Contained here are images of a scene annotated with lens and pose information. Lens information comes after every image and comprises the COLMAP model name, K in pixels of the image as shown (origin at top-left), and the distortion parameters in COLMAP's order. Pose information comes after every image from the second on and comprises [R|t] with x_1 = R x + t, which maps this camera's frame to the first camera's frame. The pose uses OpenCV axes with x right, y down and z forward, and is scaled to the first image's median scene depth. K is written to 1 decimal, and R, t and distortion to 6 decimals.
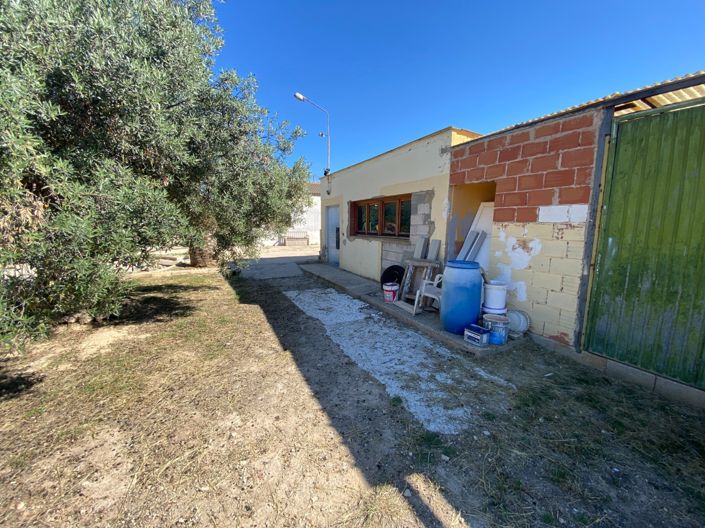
lens RADIAL K [[286.8, 0, 352.5], [0, 286.8, 264.0], [0, 0, 1]] dist [0.002315, -0.014110]
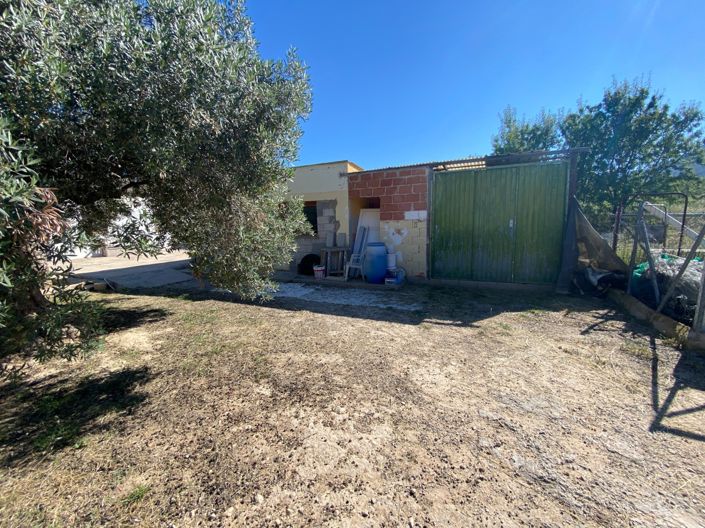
lens RADIAL K [[286.8, 0, 352.5], [0, 286.8, 264.0], [0, 0, 1]] dist [0.002315, -0.014110]
pose [[0.774945, -0.107115, 0.622886, -0.909782], [0.116049, 0.992893, 0.026364, 0.064552], [-0.621283, 0.051855, 0.781868, -0.301426]]
